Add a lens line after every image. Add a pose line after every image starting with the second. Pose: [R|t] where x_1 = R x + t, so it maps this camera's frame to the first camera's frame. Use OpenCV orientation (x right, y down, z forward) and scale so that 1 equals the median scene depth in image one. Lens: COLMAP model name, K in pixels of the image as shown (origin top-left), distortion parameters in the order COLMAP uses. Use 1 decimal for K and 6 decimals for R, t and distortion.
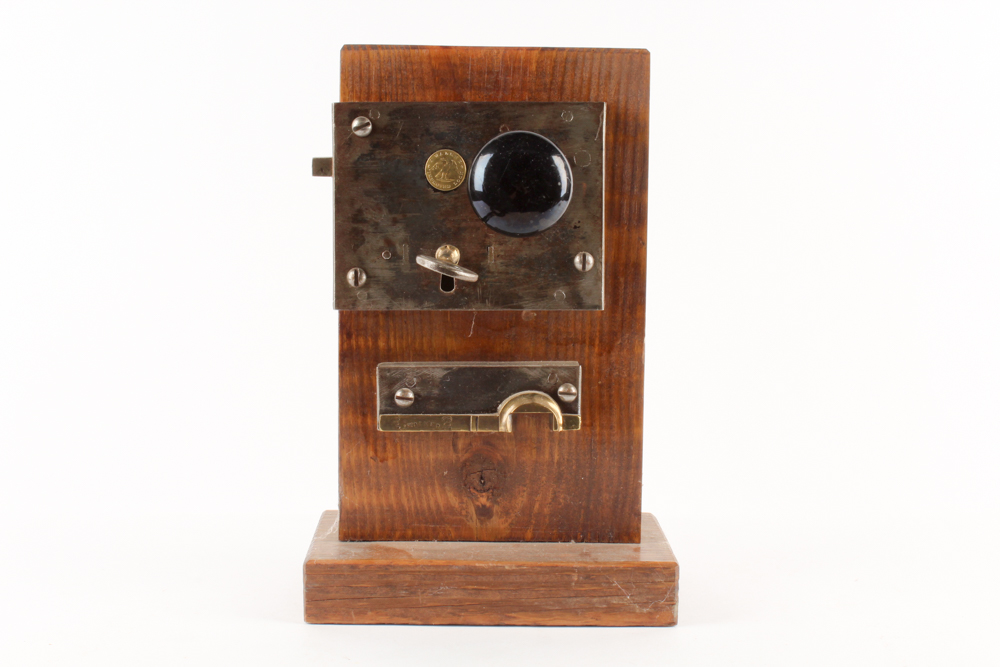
lens RADIAL K [[1590.9, 0, 500.7], [0, 1590.9, 330.8], [0, 0, 1]] dist [-0.071642, 0.000000]
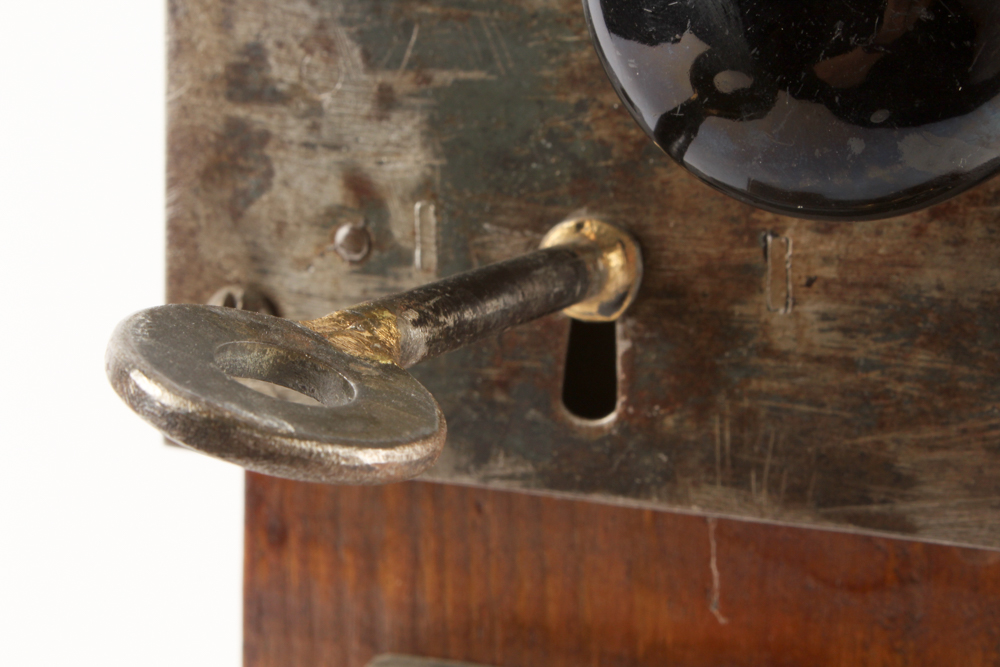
lens RADIAL K [[2226.6, 0, 501.8], [0, 2226.6, 332.8], [0, 0, 1]] dist [0.091375, 0.000000]
pose [[0.910683, 0.085793, -0.404099, 0.082710], [-0.063757, 0.995666, 0.067704, -0.057451], [0.408156, -0.035893, 0.912206, 0.696257]]
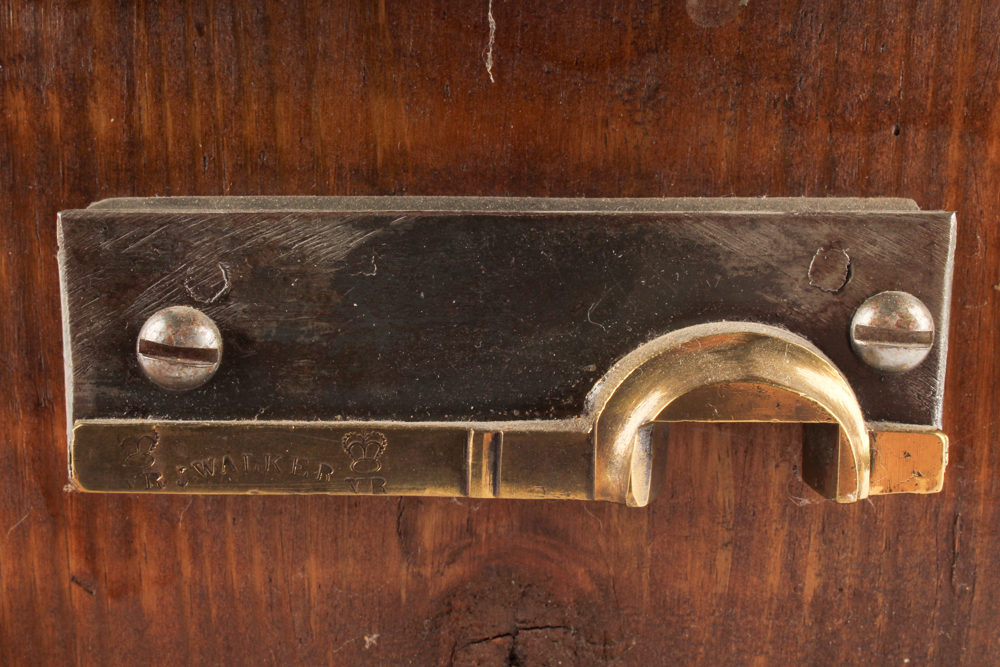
lens RADIAL K [[1690.1, 0, 494.3], [0, 1690.1, 330.6], [0, 0, 1]] dist [-0.002145, 0.000000]
pose [[0.999767, 0.008152, -0.020004, -0.010398], [-0.006817, 0.997802, 0.065915, 0.023185], [0.020497, -0.065763, 0.997625, 0.756237]]
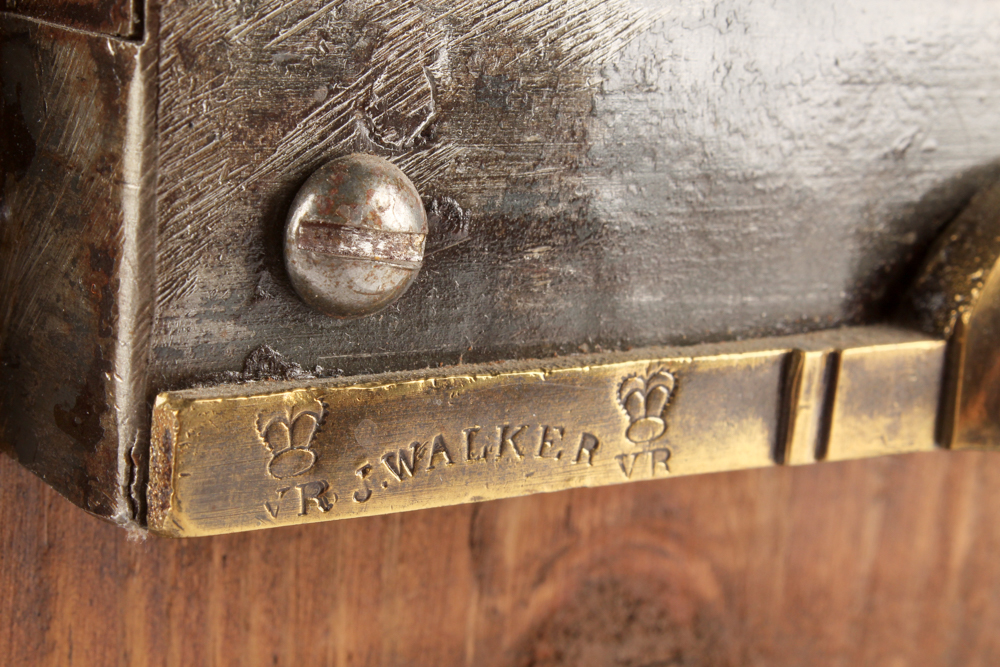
lens RADIAL K [[2226.6, 0, 498.1], [0, 2226.6, 339.0], [0, 0, 1]] dist [0.091375, 0.000000]
pose [[0.827169, -0.063518, 0.558351, -0.144171], [-0.006340, 0.992473, 0.122297, 0.029392], [-0.561917, -0.104700, 0.820541, 0.855992]]
